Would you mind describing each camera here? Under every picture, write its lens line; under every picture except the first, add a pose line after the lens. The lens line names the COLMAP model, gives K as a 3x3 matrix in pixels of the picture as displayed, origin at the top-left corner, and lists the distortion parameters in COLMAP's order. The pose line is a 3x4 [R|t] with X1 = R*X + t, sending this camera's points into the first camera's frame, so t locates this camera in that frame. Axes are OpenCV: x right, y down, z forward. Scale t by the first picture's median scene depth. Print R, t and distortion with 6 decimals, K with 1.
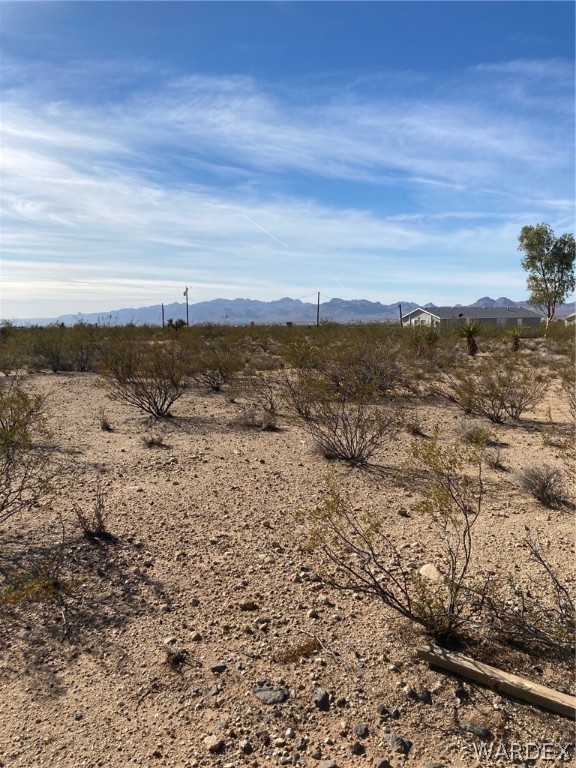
lens RADIAL K [[629.2, 0, 288.8], [0, 629.2, 382.7], [0, 0, 1]] dist [0.031084, -0.027617]
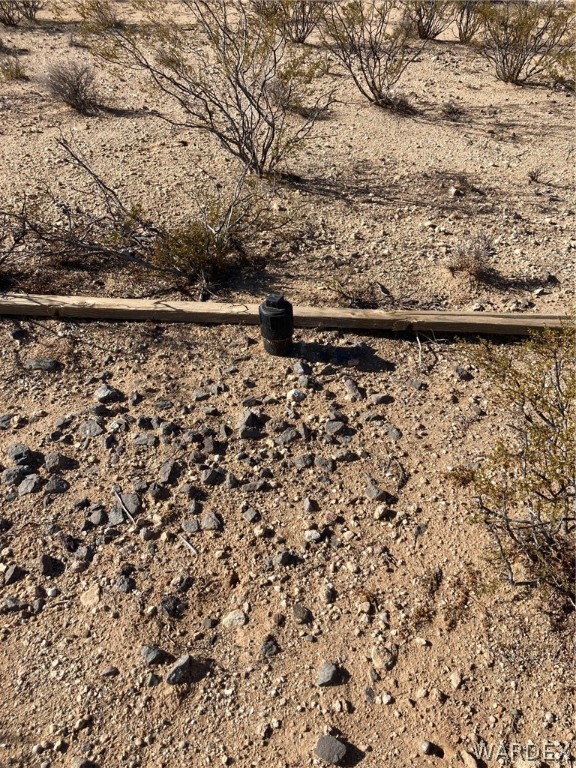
lens RADIAL K [[629.2, 0, 282.7], [0, 629.2, 385.5], [0, 0, 1]] dist [0.031084, -0.027617]
pose [[0.782600, -0.359268, 0.508394, 0.068227], [0.034508, 0.840444, 0.540799, 0.075322], [-0.621568, -0.405685, 0.670129, 0.135405]]
